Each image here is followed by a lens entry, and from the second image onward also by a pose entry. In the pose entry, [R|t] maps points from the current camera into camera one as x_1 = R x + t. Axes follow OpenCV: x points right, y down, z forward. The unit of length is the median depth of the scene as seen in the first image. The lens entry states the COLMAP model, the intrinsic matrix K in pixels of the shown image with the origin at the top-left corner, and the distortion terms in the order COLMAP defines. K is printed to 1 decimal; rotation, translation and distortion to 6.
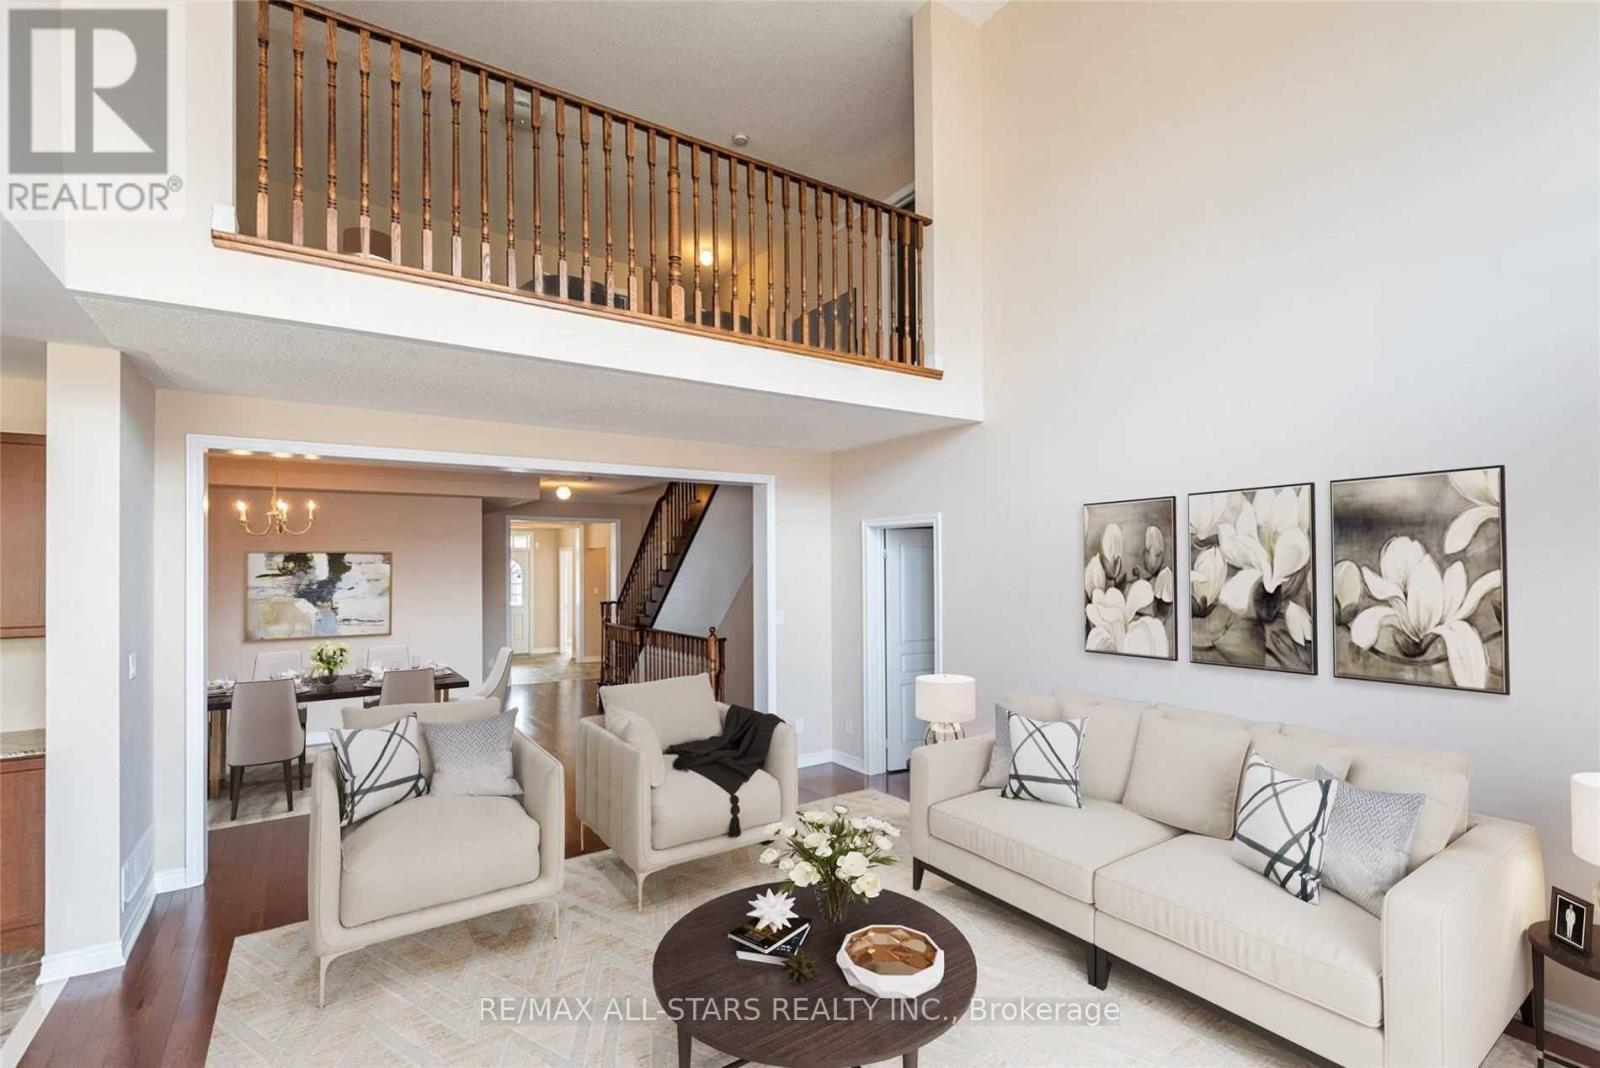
lens RADIAL K [[729.1, 0, 809.4], [0, 729.1, 548.0], [0, 0, 1]] dist [0.003786, -0.000329]
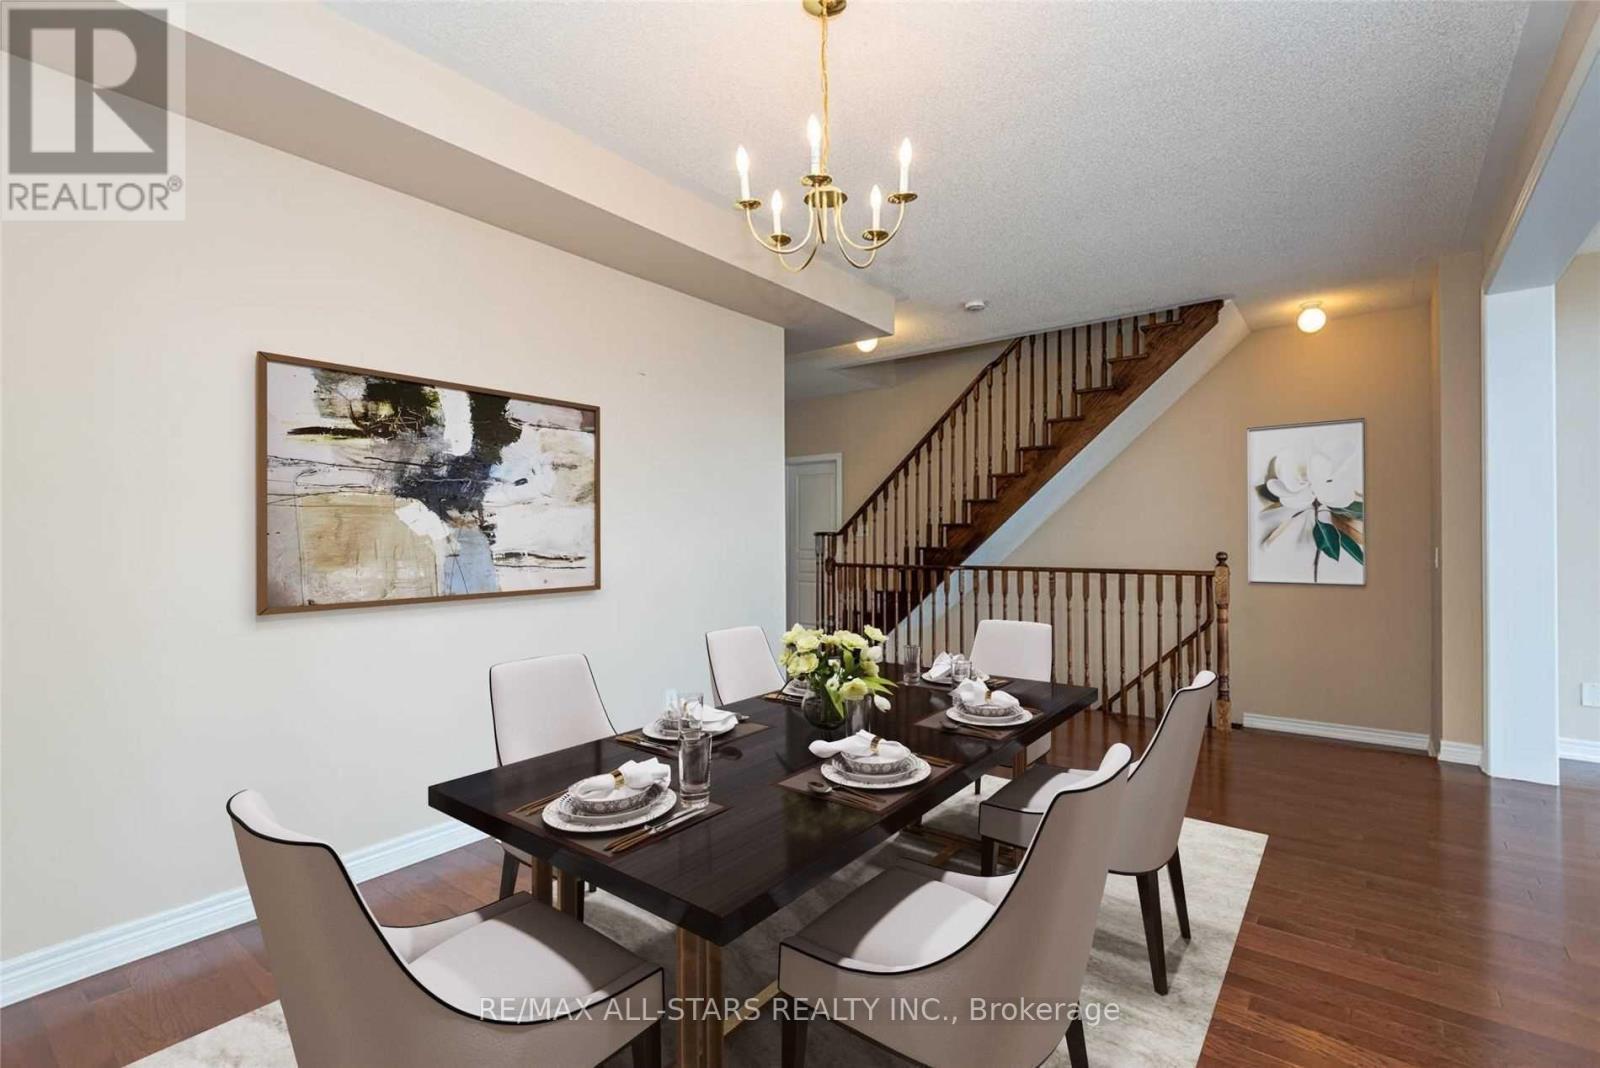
lens RADIAL K [[729.1, 0, 796.9], [0, 729.1, 539.9], [0, 0, 1]] dist [0.003786, -0.000329]
pose [[0.952591, 0.005677, 0.304200, -0.600887], [-0.013498, 0.999630, 0.023614, 0.079673], [-0.303953, -0.026601, 0.952316, 0.470128]]
